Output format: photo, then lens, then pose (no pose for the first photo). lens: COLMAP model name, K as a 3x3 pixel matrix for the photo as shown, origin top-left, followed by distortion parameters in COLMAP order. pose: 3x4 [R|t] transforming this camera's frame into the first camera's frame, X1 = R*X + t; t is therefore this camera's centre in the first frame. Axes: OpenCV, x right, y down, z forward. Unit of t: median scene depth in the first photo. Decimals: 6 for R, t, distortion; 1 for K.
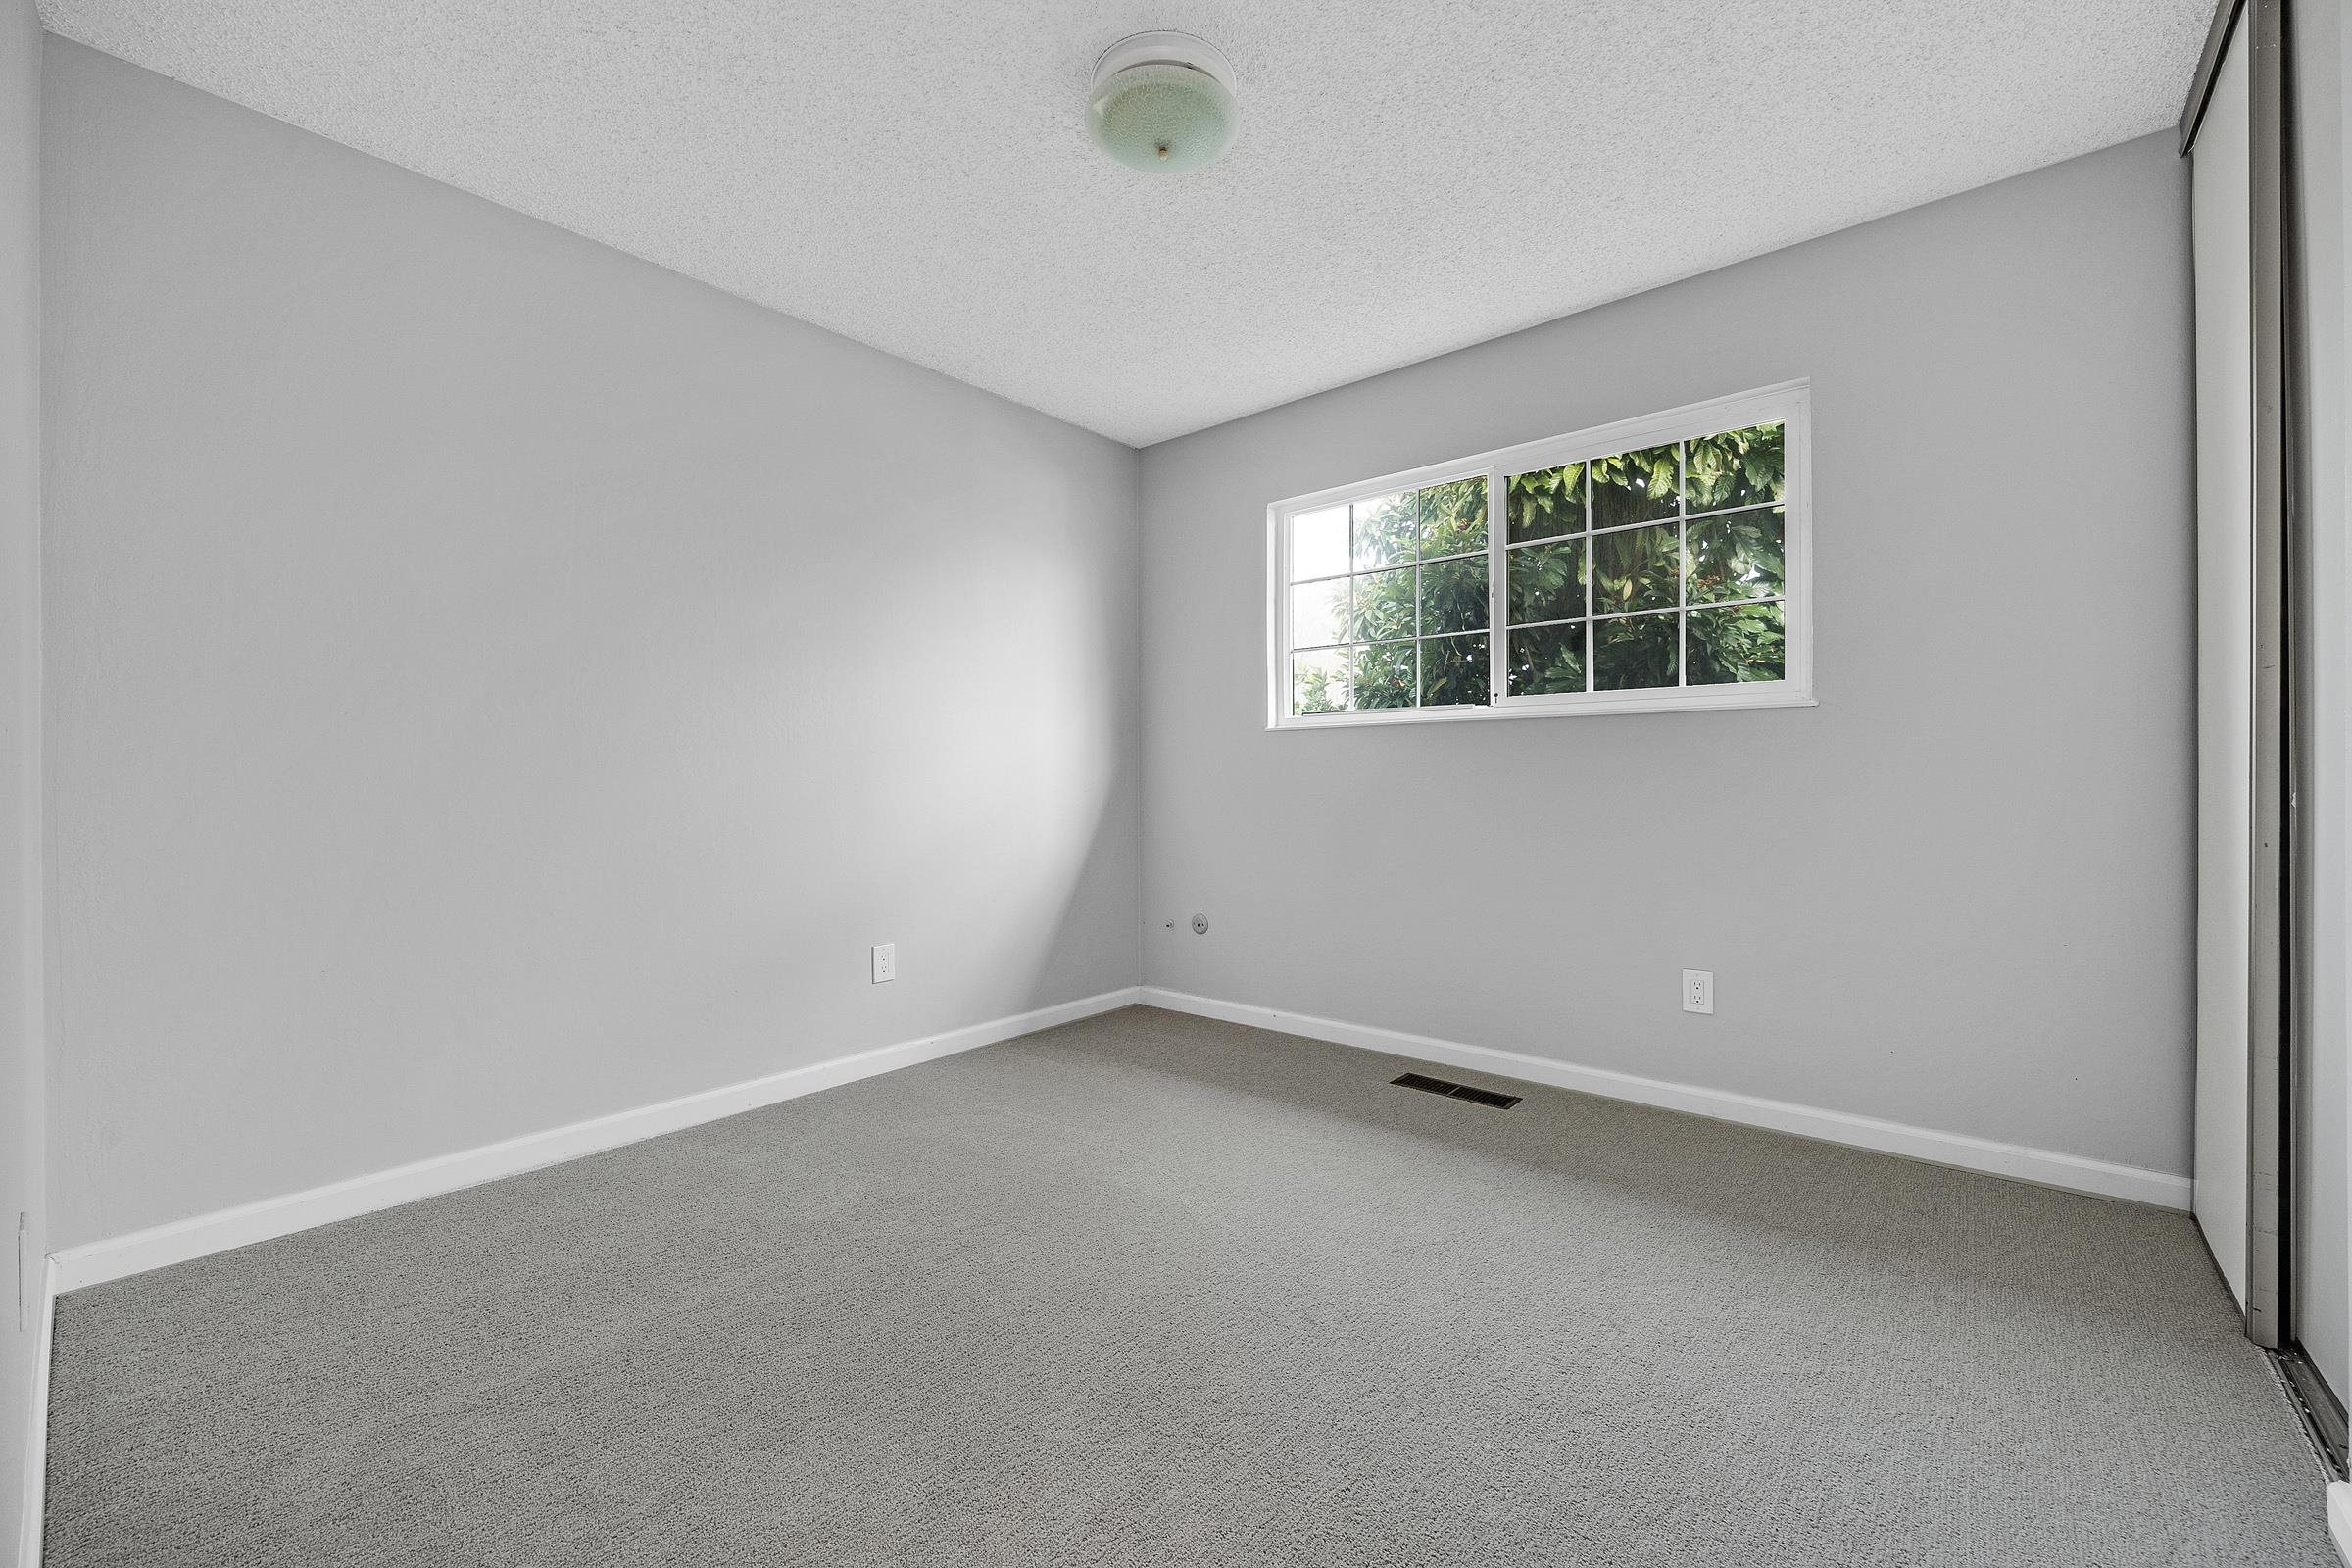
lens RADIAL K [[940.9, 0, 1173.9], [0, 940.9, 789.5], [0, 0, 1]] dist [-0.002864, 0.001070]
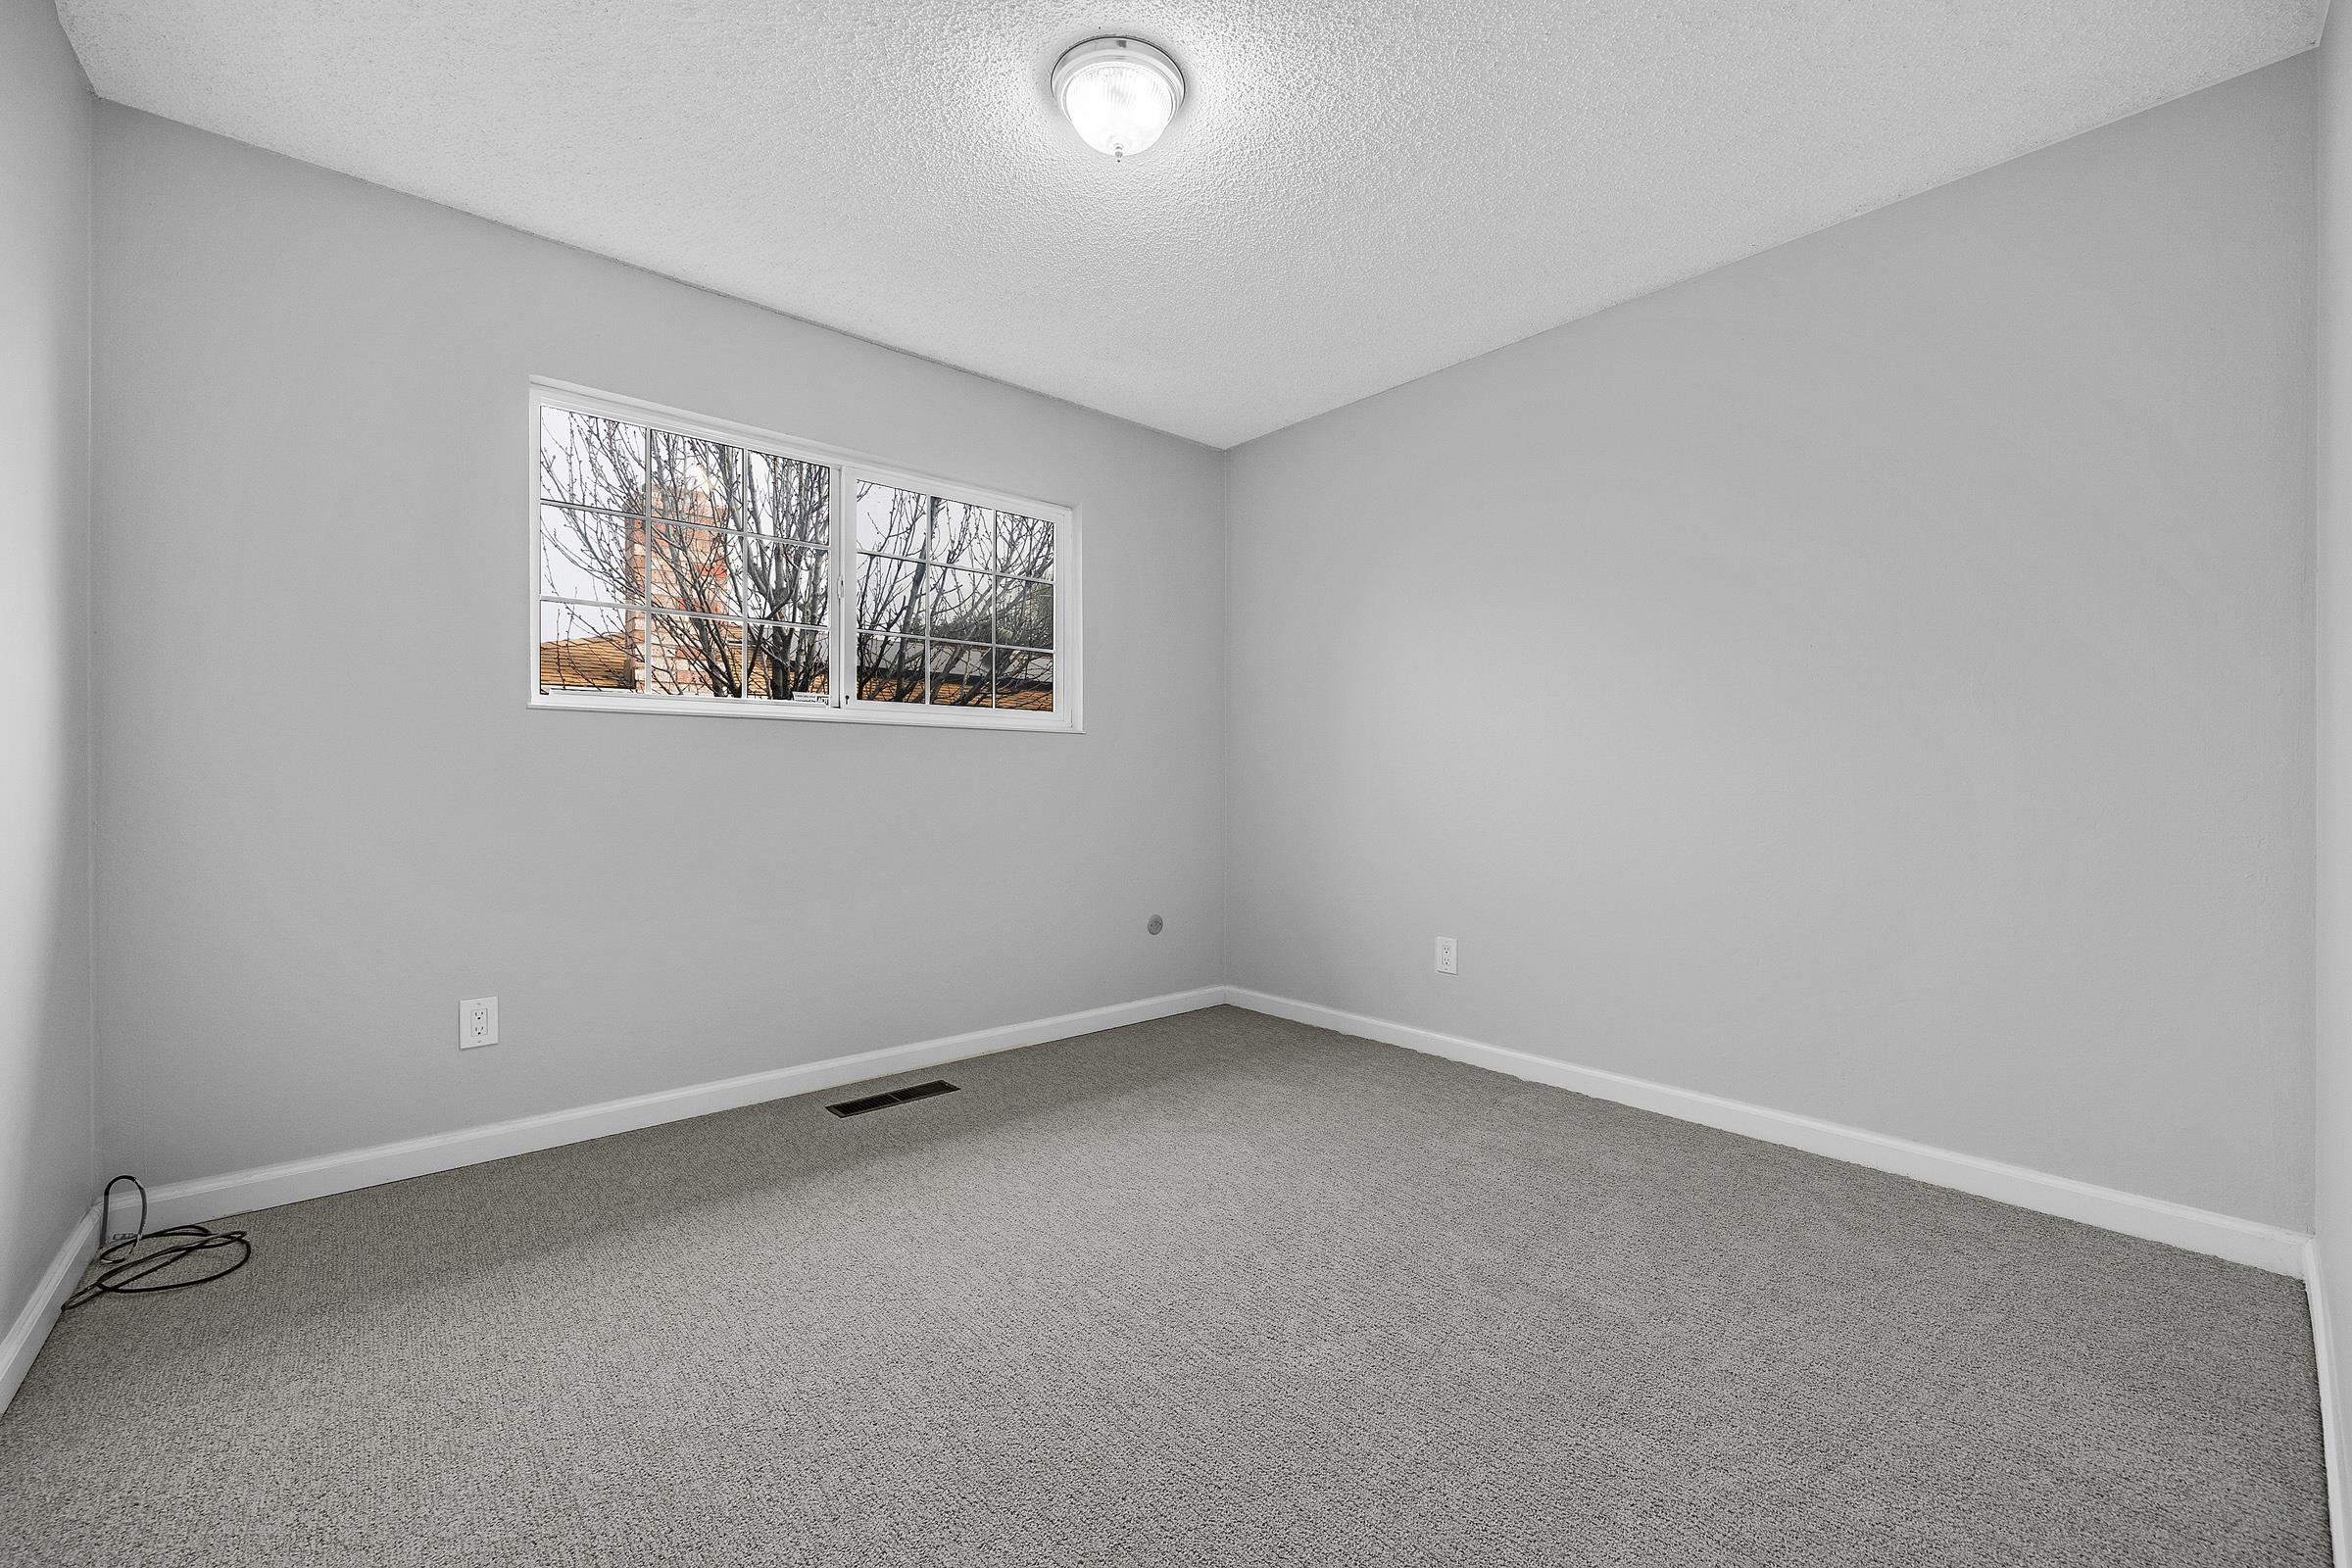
lens RADIAL K [[940.9, 0, 1171.8], [0, 940.9, 788.1], [0, 0, 1]] dist [-0.002864, 0.001070]
pose [[0.136947, 0.002406, 0.990575, -0.591935], [0.009047, 0.999952, -0.003679, 0.003007], [-0.990537, 0.009466, 0.136919, 0.536558]]
